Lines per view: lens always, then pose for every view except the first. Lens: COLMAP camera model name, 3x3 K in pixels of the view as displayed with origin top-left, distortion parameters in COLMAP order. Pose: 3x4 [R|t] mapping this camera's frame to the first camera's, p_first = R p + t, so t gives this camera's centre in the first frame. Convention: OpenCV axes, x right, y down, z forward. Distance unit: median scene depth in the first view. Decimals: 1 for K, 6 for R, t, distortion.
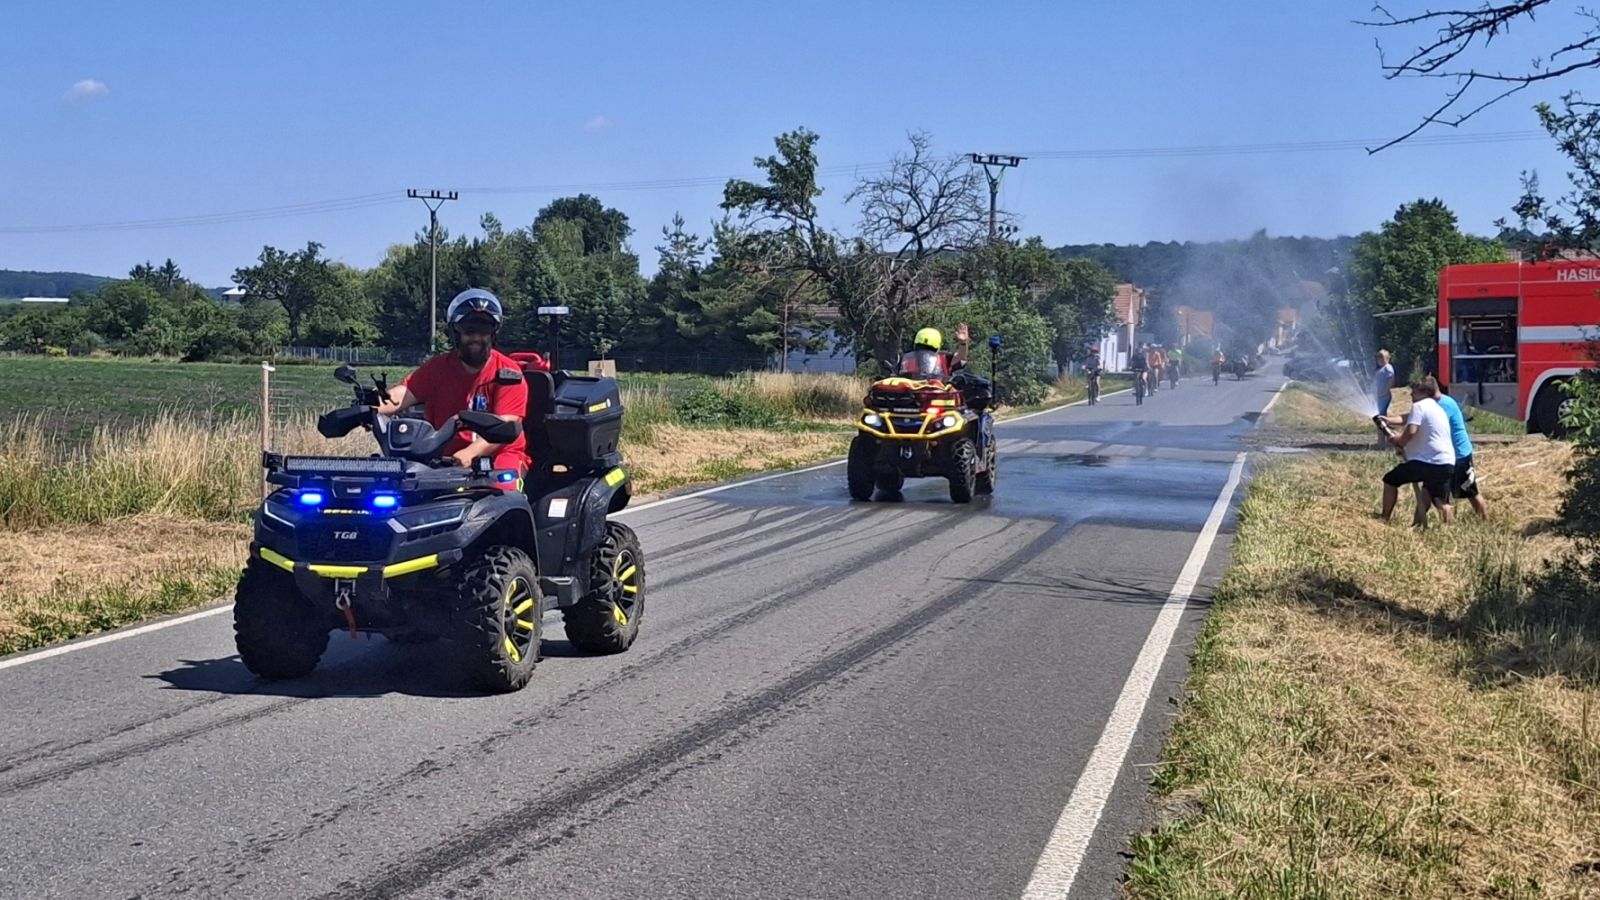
lens RADIAL K [[1273.6, 0, 772.6], [0, 1273.6, 422.7], [0, 0, 1]] dist [0.090589, -0.163427]
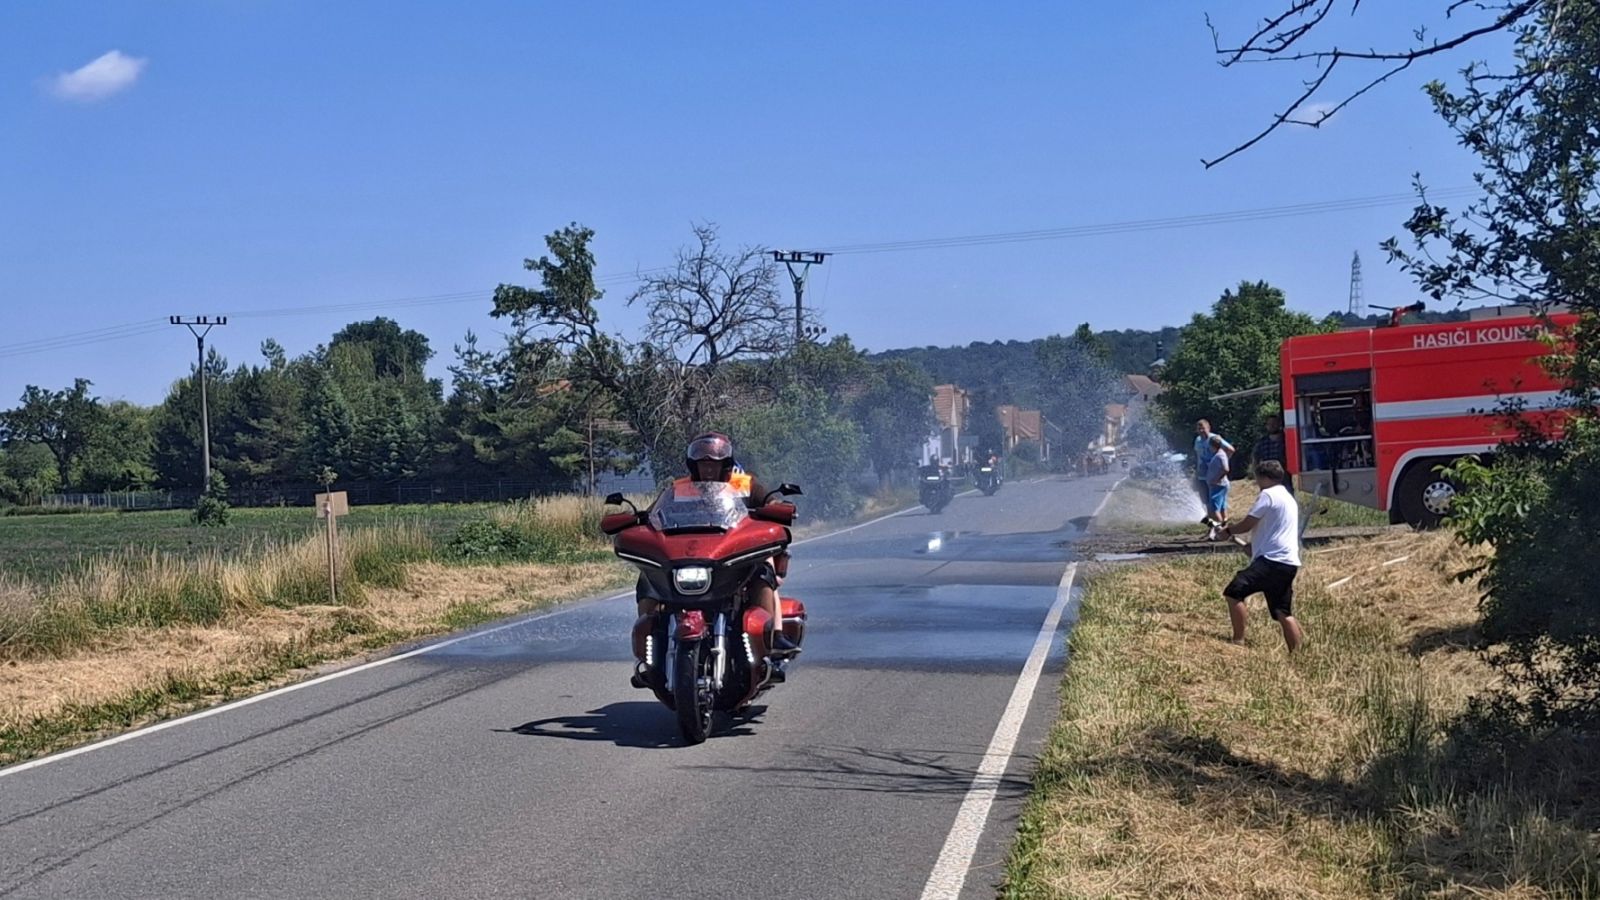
lens RADIAL K [[1212.9, 0, 735.7], [0, 1212.9, 512.1], [0, 0, 1]] dist [0.173719, -0.245503]
pose [[0.995969, -0.051298, 0.073576, 0.062441], [0.053004, 0.998365, -0.021417, -0.003990], [-0.072357, 0.025230, 0.997060, 0.148731]]
